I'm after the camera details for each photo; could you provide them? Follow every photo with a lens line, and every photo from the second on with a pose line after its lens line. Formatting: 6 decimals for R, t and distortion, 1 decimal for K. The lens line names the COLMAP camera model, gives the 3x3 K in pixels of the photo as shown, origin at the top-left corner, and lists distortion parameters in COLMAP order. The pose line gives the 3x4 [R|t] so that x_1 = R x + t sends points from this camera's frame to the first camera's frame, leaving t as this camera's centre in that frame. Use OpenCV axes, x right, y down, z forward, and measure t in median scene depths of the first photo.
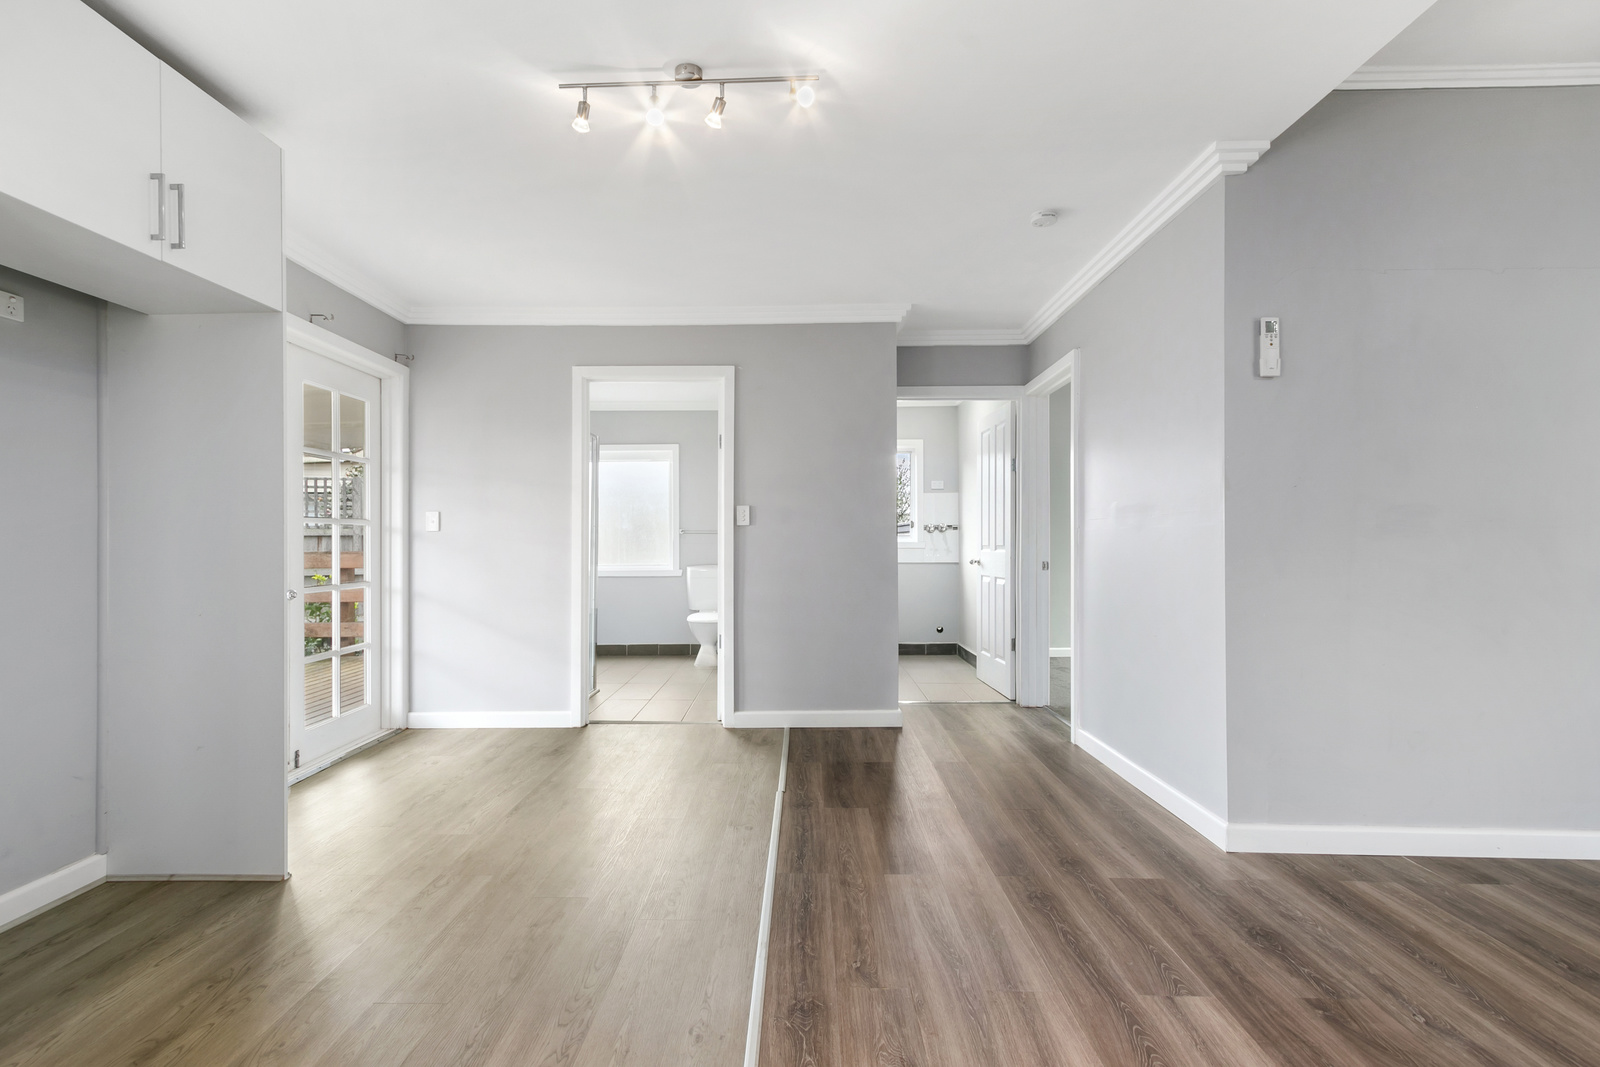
lens RADIAL K [[731.6, 0, 783.6], [0, 731.6, 542.7], [0, 0, 1]] dist [0.010857, -0.003059]
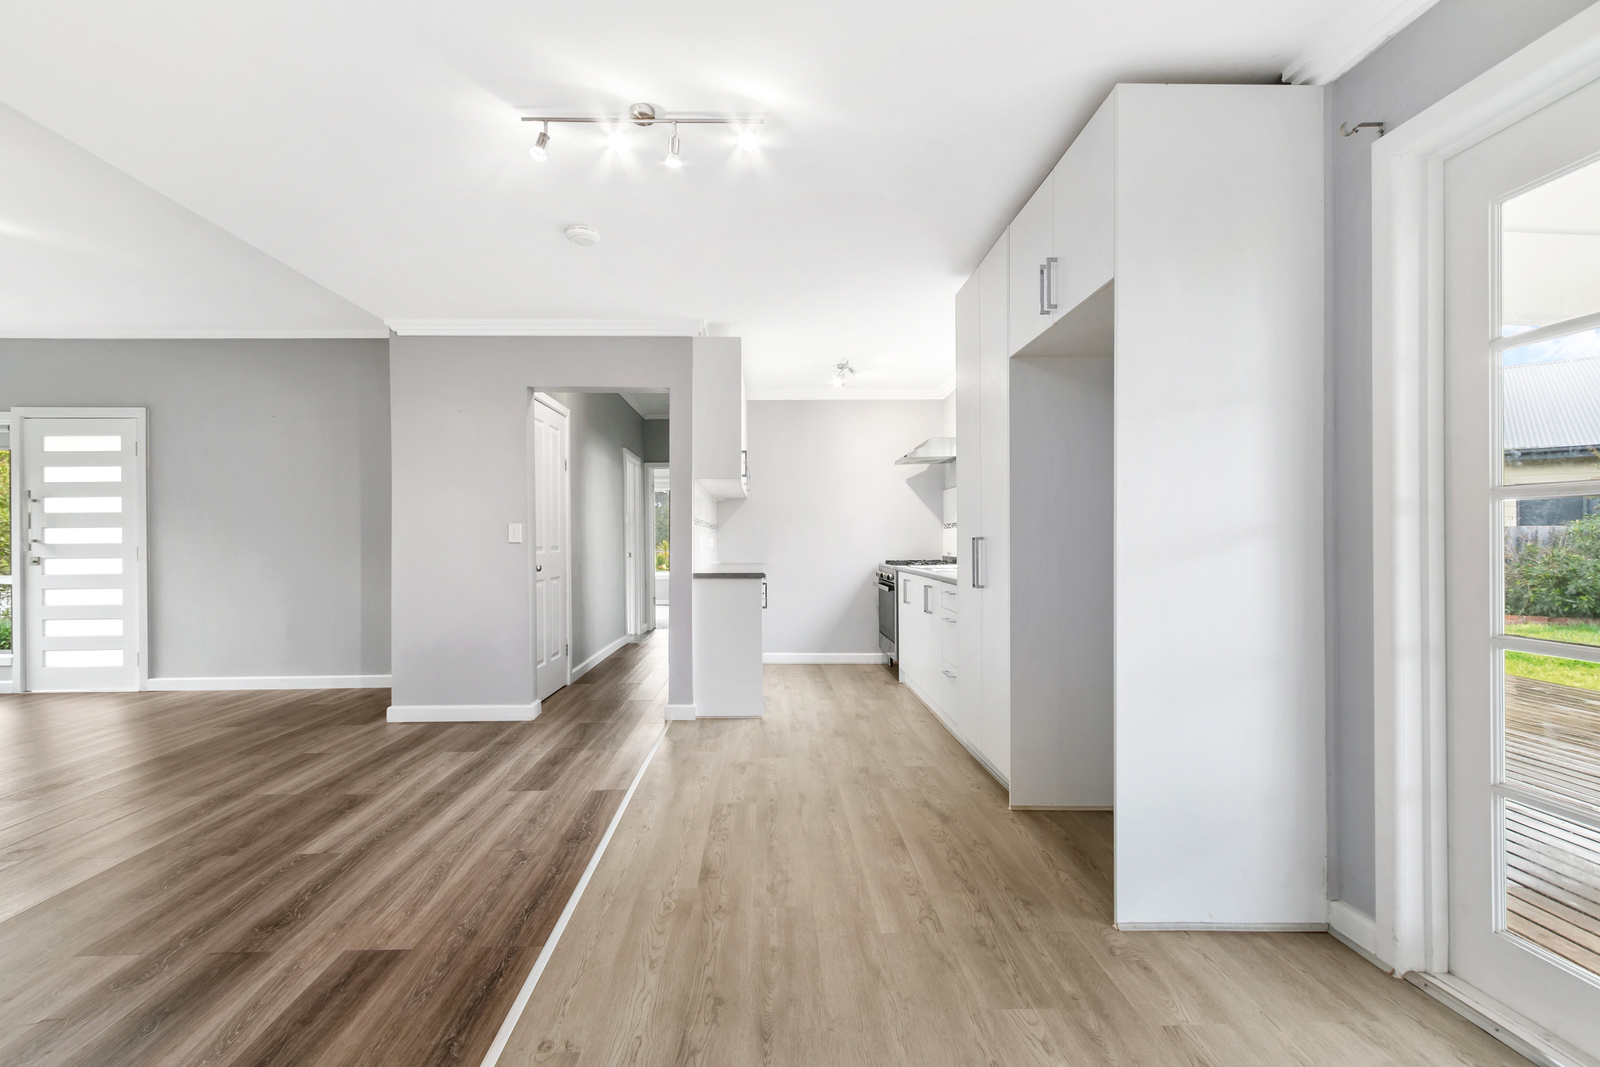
lens RADIAL K [[731.6, 0, 803.4], [0, 731.6, 531.0], [0, 0, 1]] dist [0.010857, -0.003059]
pose [[-0.996737, 0.007573, -0.080361, -0.302658], [0.008513, 0.999899, -0.011369, -0.010765], [0.080267, -0.012017, -0.996701, 2.340363]]
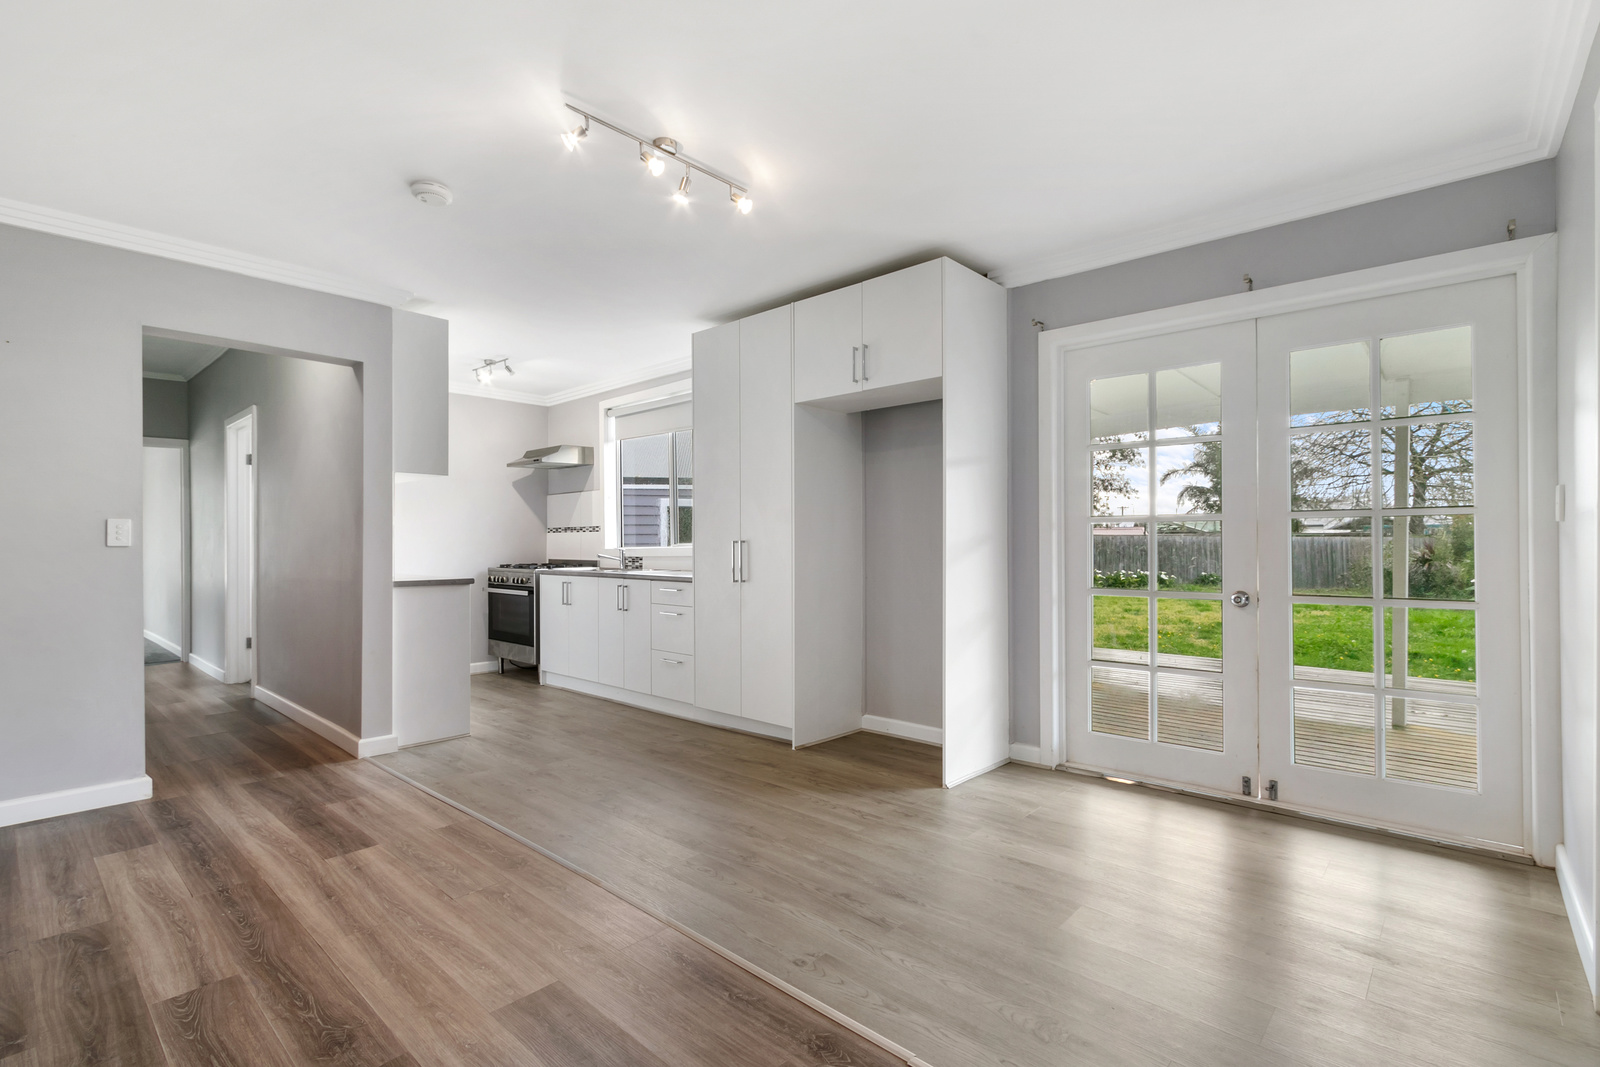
lens RADIAL K [[731.6, 0, 790.2], [0, 731.6, 532.9], [0, 0, 1]] dist [0.010857, -0.003059]
pose [[-0.644915, -0.003370, -0.764247, 0.720032], [0.004429, 0.999957, -0.008146, -0.019256], [0.764242, -0.008638, -0.644872, 2.118885]]
